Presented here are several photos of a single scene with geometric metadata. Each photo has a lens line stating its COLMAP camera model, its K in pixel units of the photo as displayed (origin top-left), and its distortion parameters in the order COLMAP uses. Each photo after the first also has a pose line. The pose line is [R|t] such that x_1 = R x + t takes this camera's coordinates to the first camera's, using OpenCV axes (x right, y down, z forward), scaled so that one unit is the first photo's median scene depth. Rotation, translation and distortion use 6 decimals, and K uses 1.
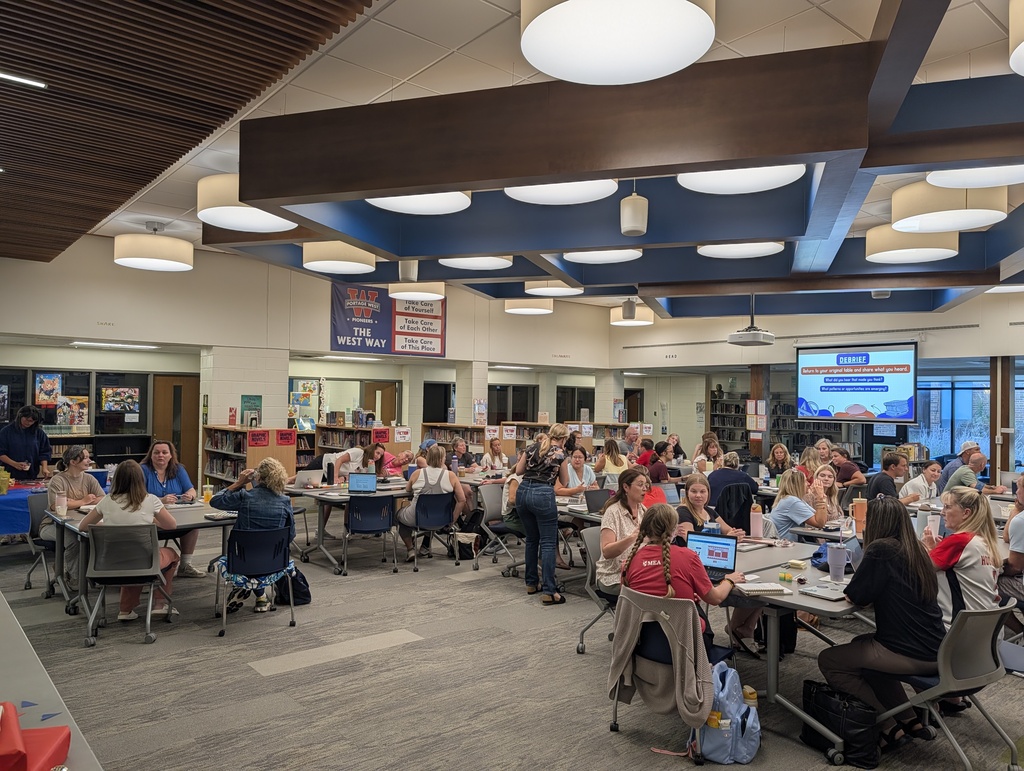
lens RADIAL K [[736.0, 0, 512.0], [0, 736.0, 385.5], [0, 0, 1]] dist [0.048859, -0.068158]
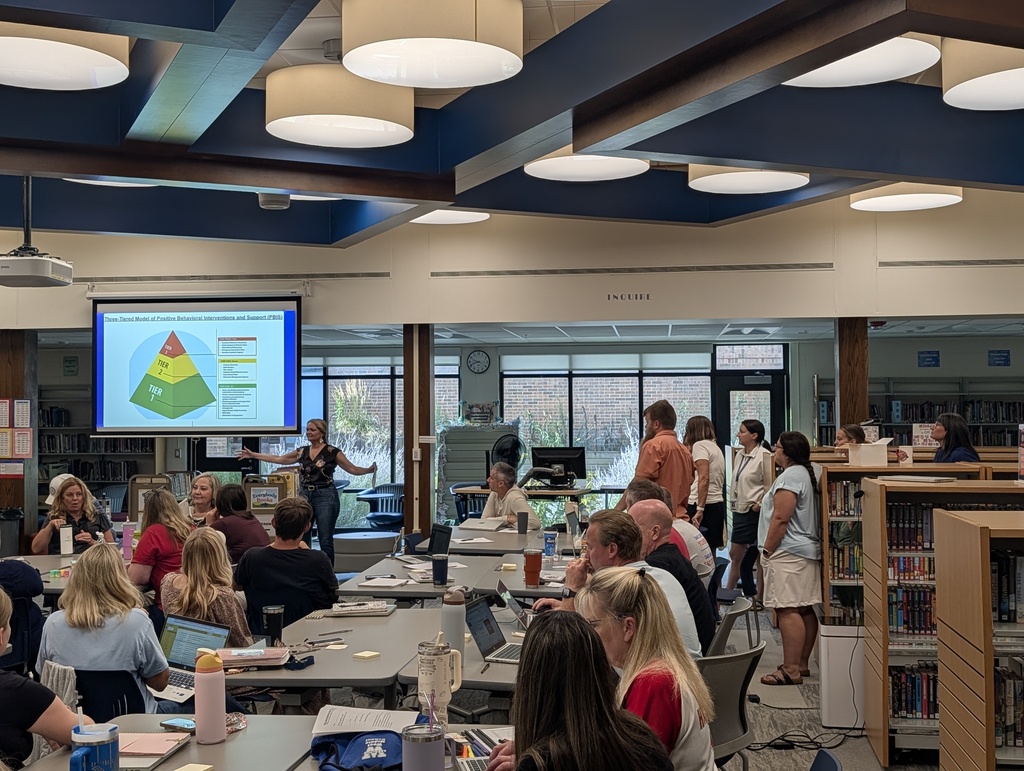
lens RADIAL K [[1214.0, 0, 524.4], [0, 1214.0, 385.6], [0, 0, 1]] dist [0.183691, -0.518484]
pose [[0.728505, -0.006202, 0.685013, 0.003726], [0.002783, 0.999978, 0.006093, 0.006290], [-0.685035, -0.002532, 0.728506, 0.143270]]
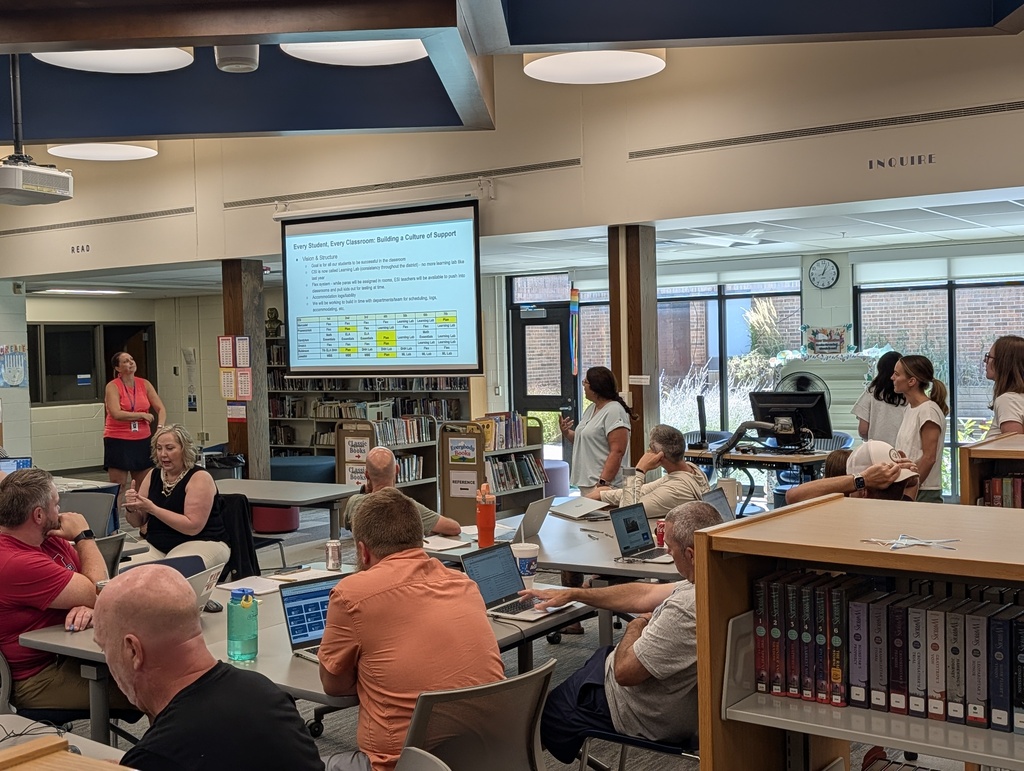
lens RADIAL K [[1214.0, 0, 524.4], [0, 1214.0, 385.6], [0, 0, 1]] dist [0.183691, -0.518484]
pose [[0.961364, -0.048981, 0.270889, 0.317741], [0.034628, 0.997744, 0.057515, 0.013365], [-0.273095, -0.045912, 0.960891, 0.215221]]
